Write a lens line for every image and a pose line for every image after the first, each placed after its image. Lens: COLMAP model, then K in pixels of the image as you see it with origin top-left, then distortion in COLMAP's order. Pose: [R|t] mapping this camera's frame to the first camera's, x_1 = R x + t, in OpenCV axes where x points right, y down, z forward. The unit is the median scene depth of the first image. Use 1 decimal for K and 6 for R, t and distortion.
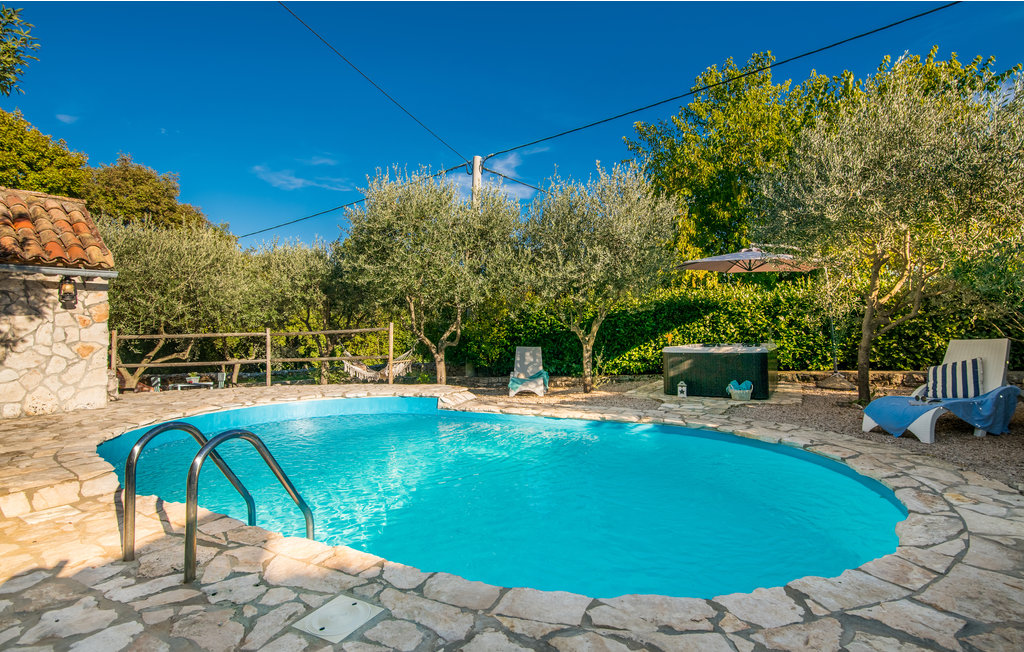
lens RADIAL K [[470.7, 0, 510.2], [0, 470.7, 334.0], [0, 0, 1]] dist [-0.011679, -0.000708]
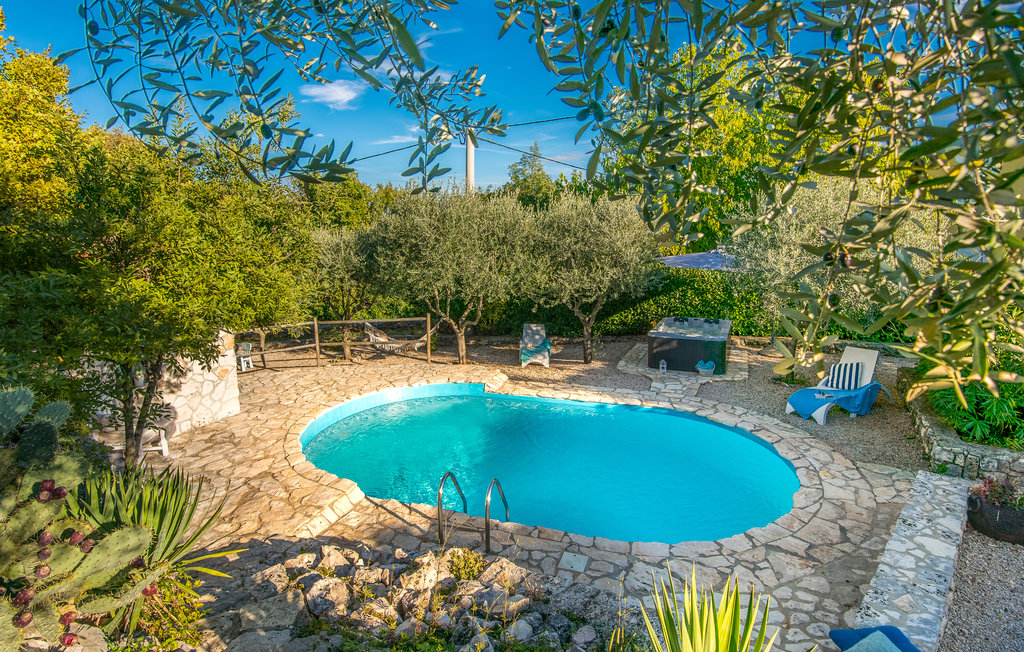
lens RADIAL K [[494.7, 0, 512.7], [0, 494.7, 320.9], [0, 0, 1]] dist [-0.006649, -0.000887]
pose [[0.992519, -0.026512, 0.119180, -0.326615], [0.006553, 0.986300, 0.164829, -0.362140], [-0.121917, -0.162814, 0.979095, -0.436838]]
